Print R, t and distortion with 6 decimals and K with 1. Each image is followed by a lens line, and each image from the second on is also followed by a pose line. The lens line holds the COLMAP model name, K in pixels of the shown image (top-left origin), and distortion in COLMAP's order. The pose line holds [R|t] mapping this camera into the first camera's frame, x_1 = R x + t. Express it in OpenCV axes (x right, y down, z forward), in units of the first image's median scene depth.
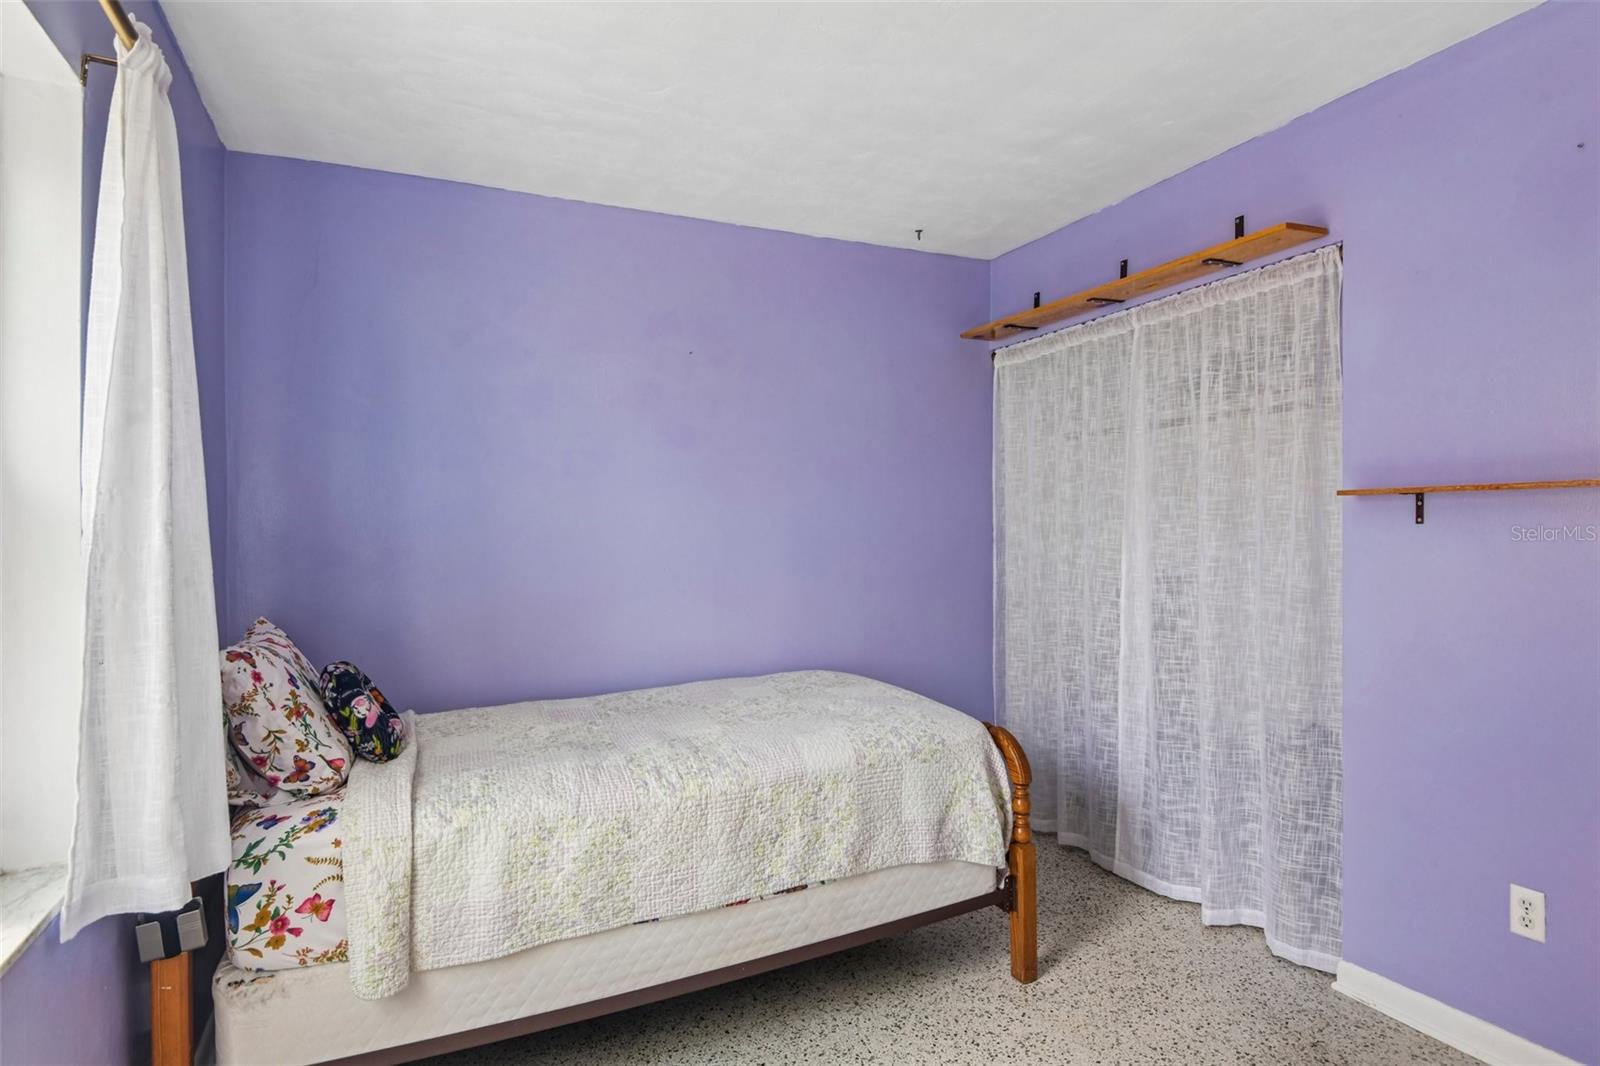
lens RADIAL K [[822.8, 0, 798.4], [0, 822.8, 516.9], [0, 0, 1]] dist [-0.004931, -0.012549]
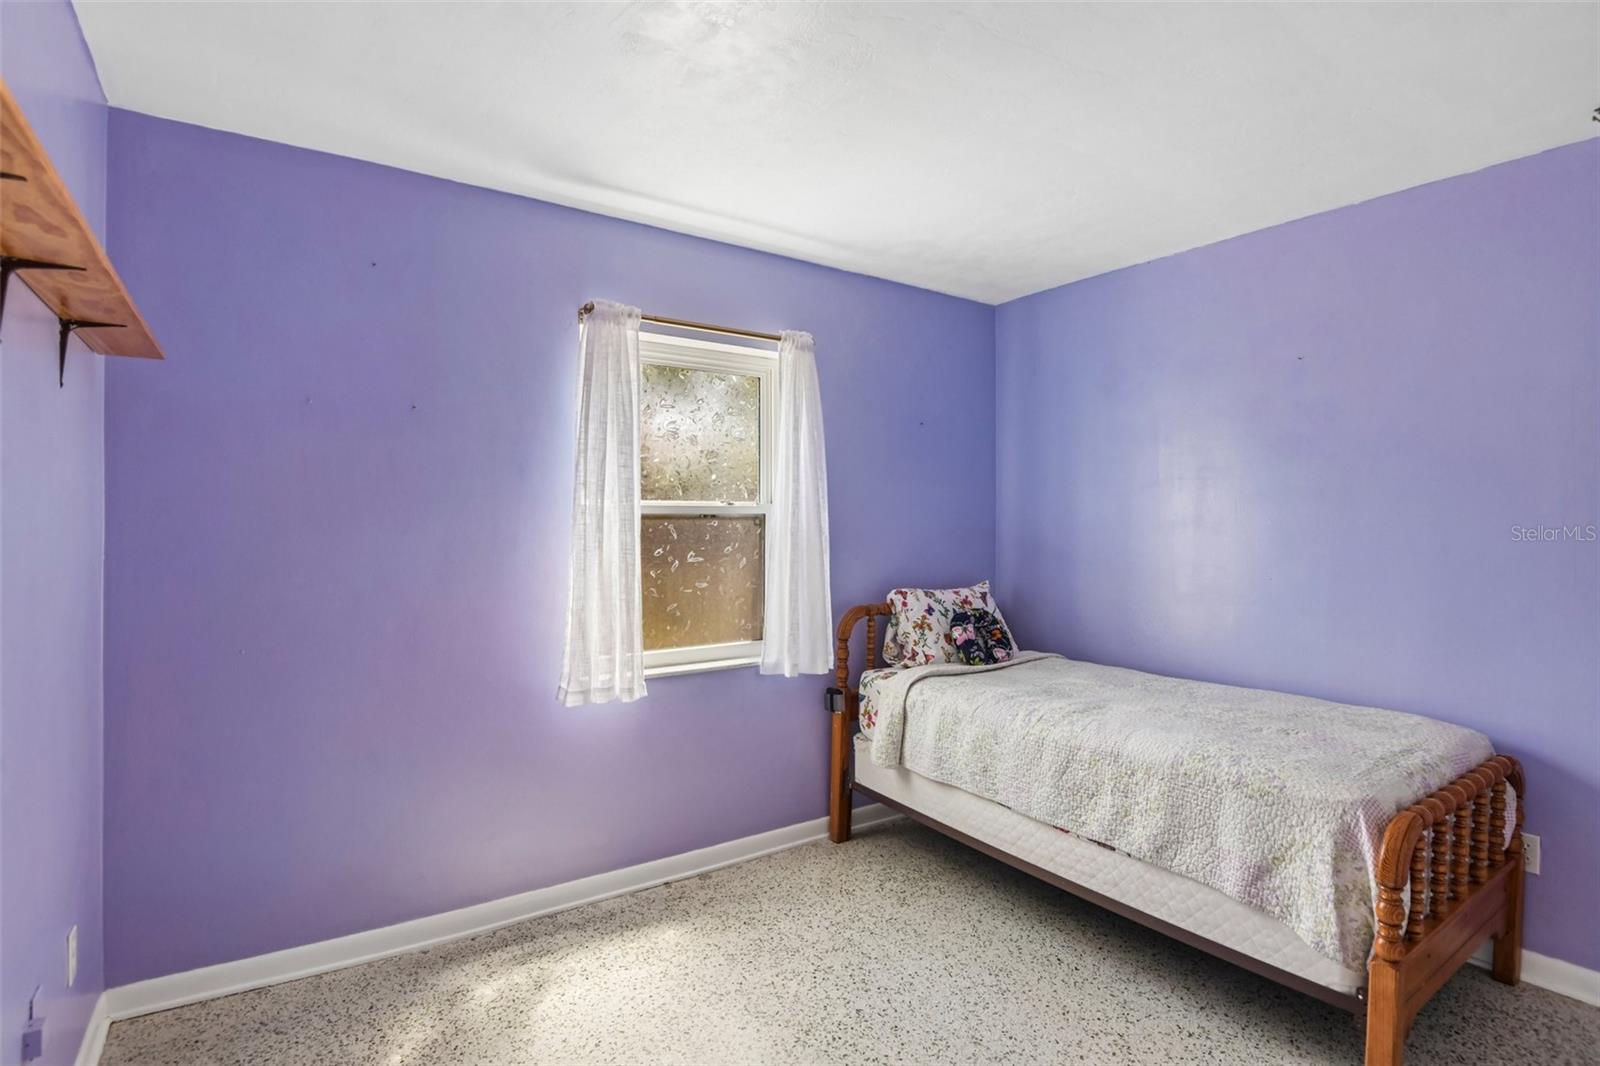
lens RADIAL K [[822.8, 0, 797.3], [0, 822.8, 539.5], [0, 0, 1]] dist [-0.004931, -0.012549]
pose [[0.135566, 0.039375, -0.989986, 1.145465], [0.000729, 0.999206, 0.039842, -0.037148], [0.990768, -0.006123, 0.135429, 0.423588]]
